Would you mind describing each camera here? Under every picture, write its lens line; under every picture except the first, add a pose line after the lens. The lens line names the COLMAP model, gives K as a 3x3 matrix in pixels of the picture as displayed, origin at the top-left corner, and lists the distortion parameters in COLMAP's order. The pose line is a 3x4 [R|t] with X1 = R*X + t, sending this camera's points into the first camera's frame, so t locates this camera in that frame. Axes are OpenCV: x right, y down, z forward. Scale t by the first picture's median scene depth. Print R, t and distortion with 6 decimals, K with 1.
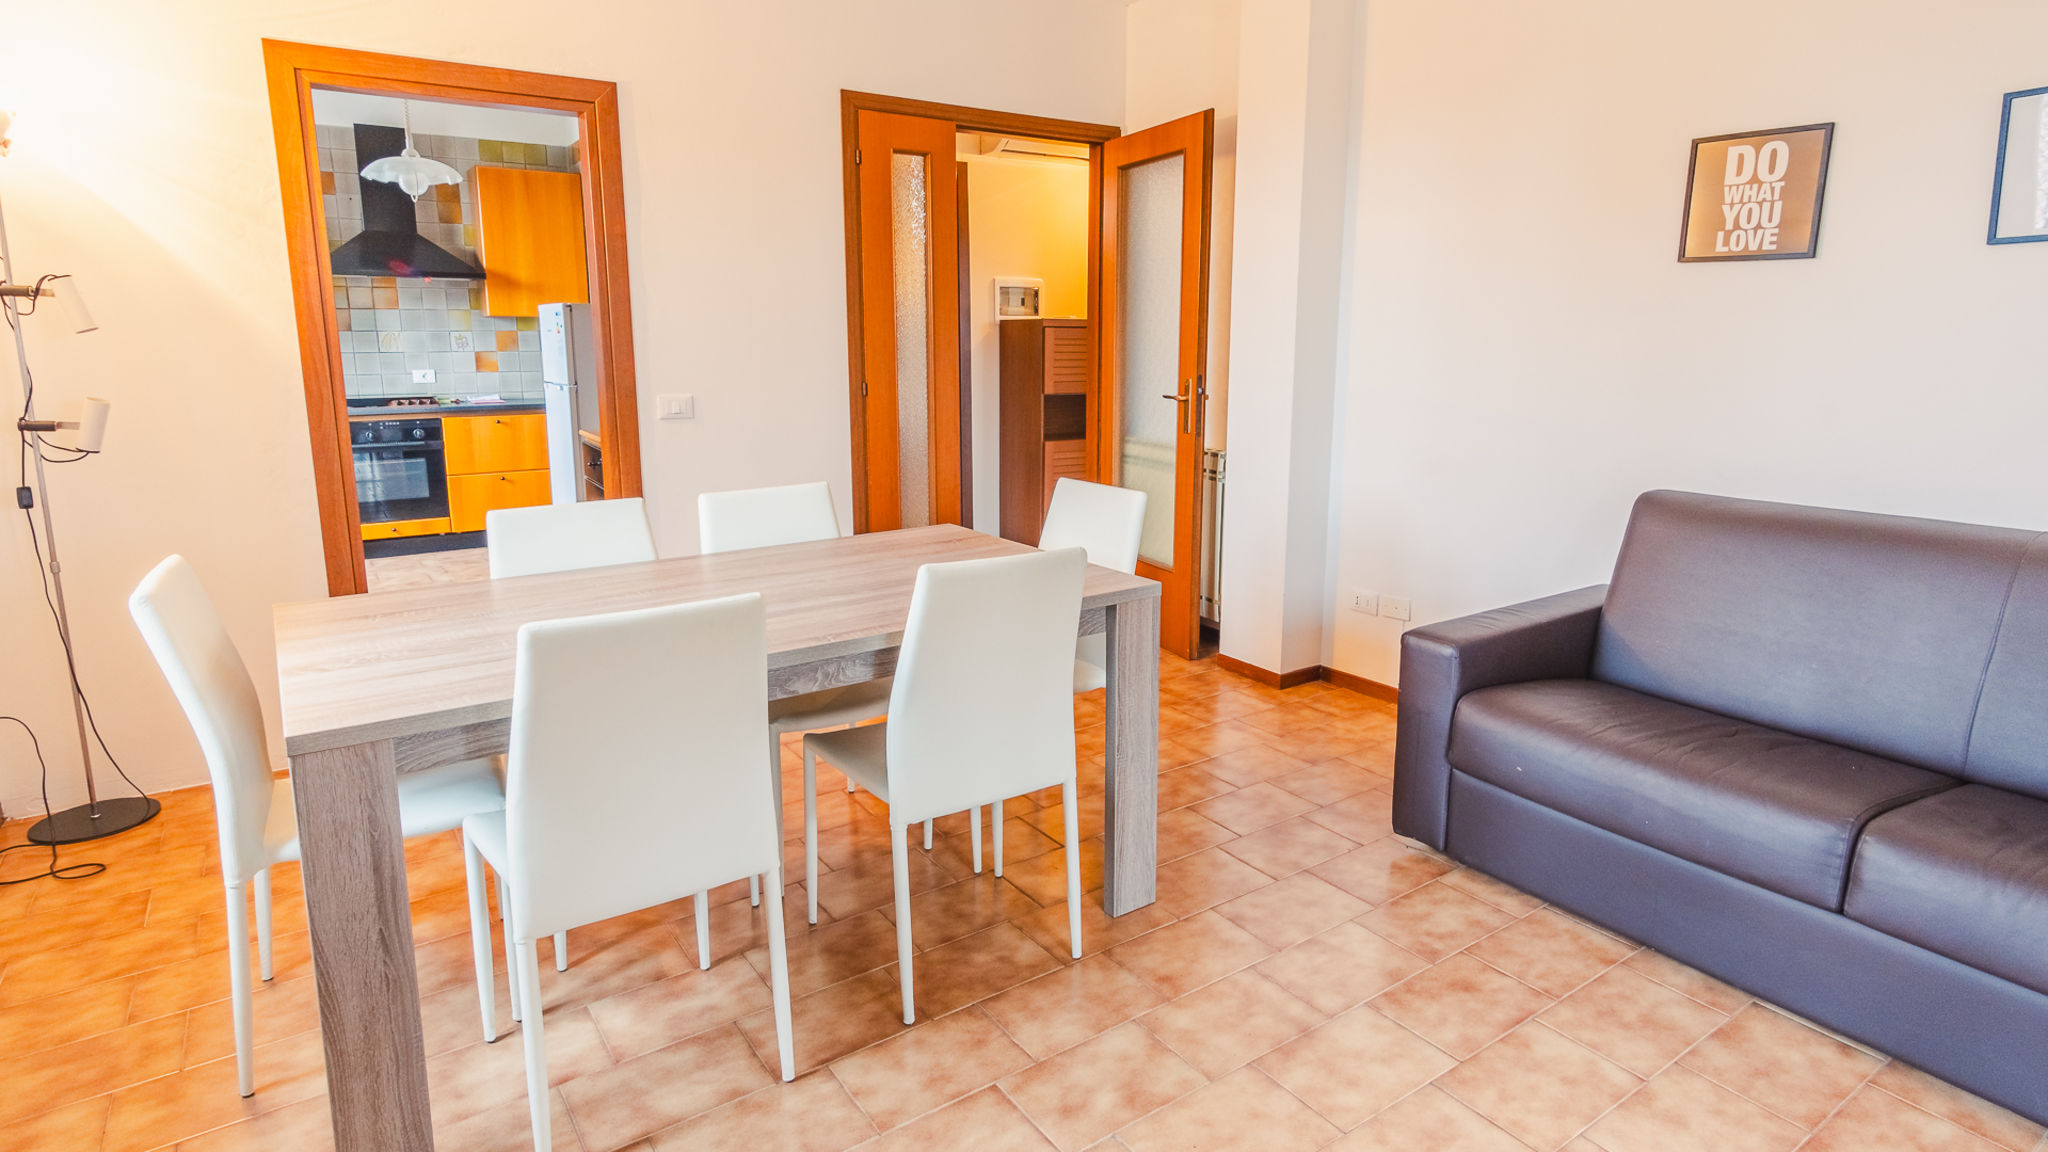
lens RADIAL K [[1105.4, 0, 1040.2], [0, 1105.4, 555.1], [0, 0, 1]] dist [0.002655, 0.001972]
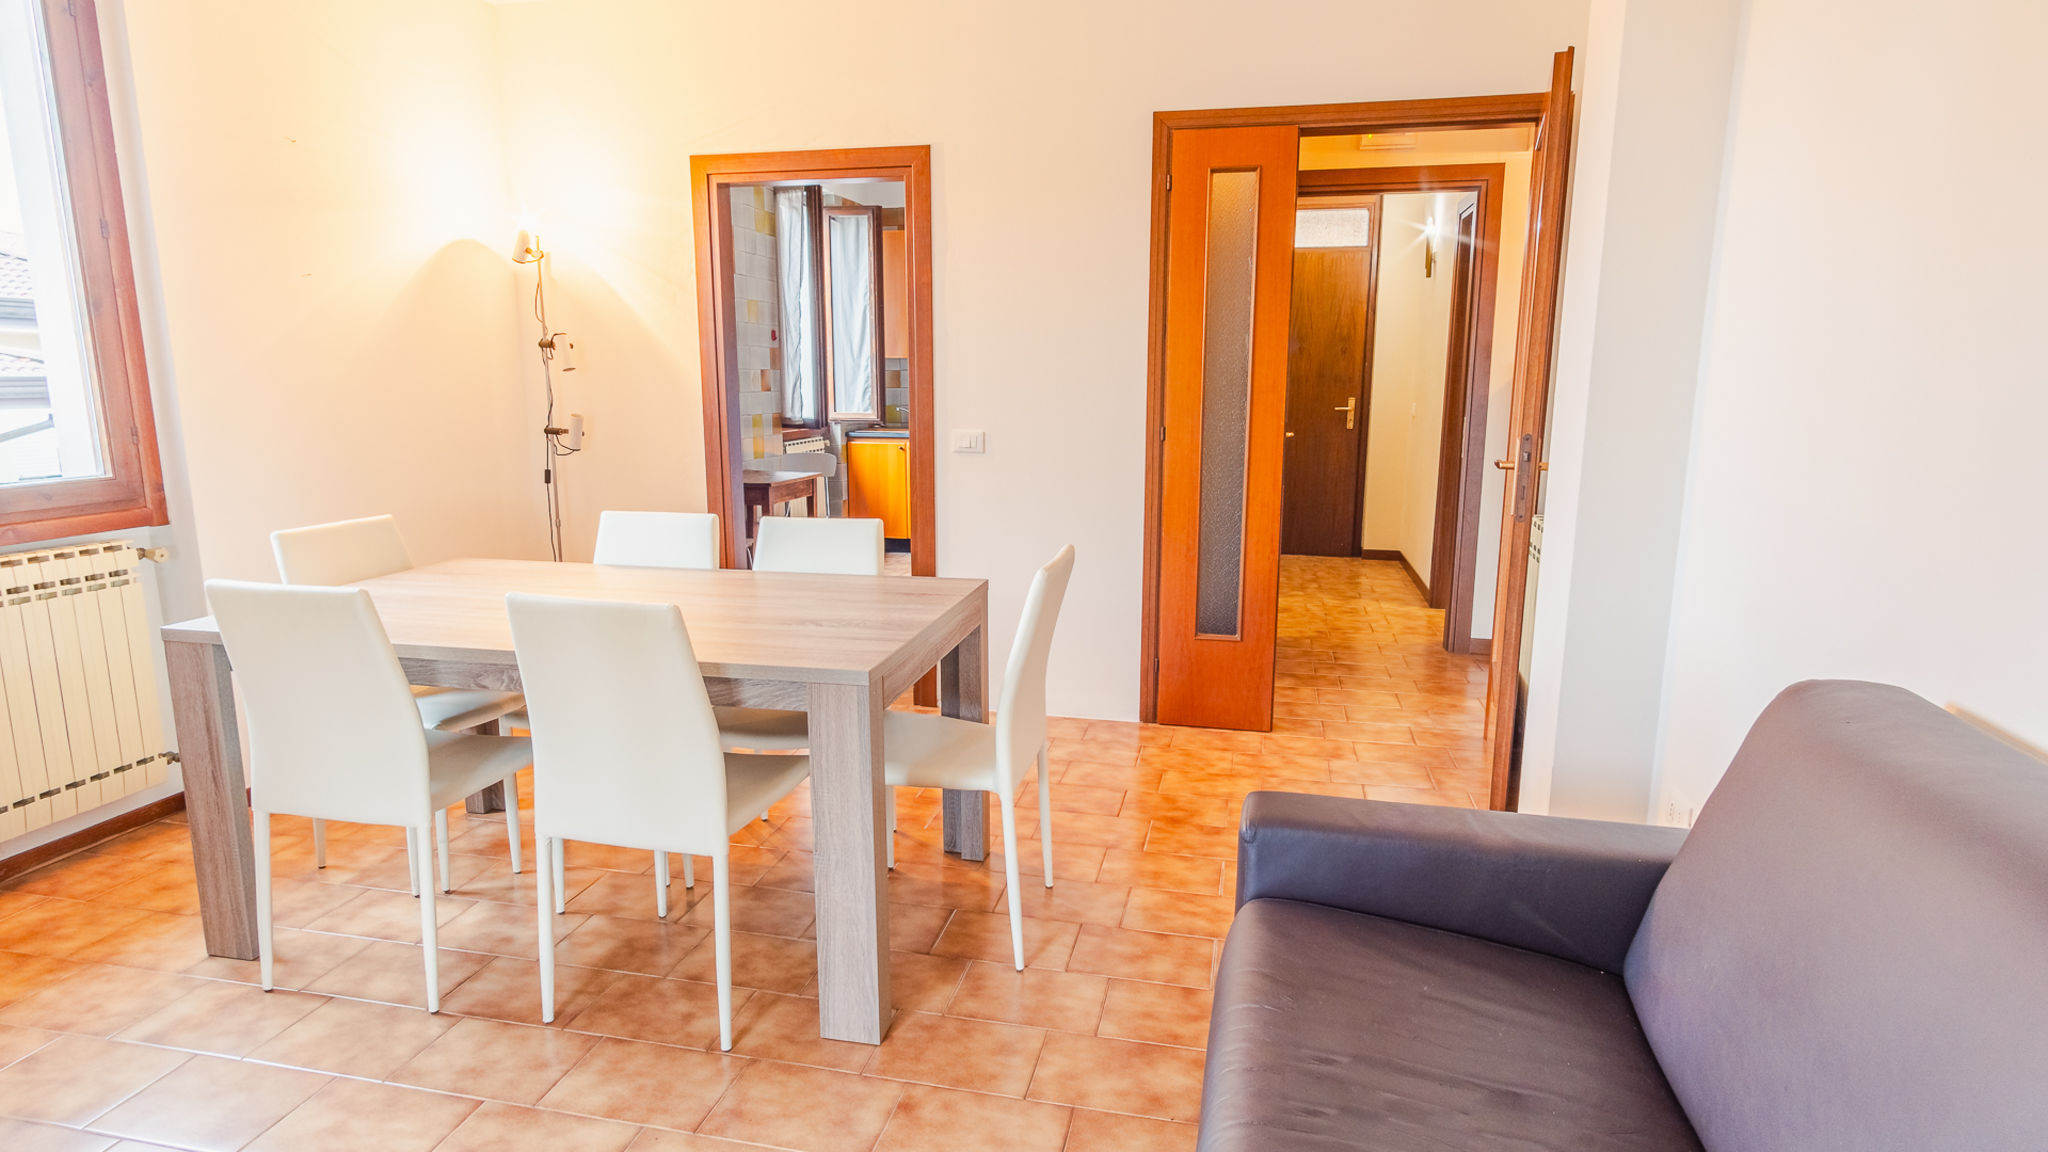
lens RADIAL K [[1105.4, 0, 1032.4], [0, 1105.4, 579.3], [0, 0, 1]] dist [0.002655, 0.001972]
pose [[0.665901, 0.140633, -0.732665, 0.553095], [-0.149234, 0.987333, 0.053881, -0.074428], [0.730962, 0.073459, 0.678453, 0.358219]]
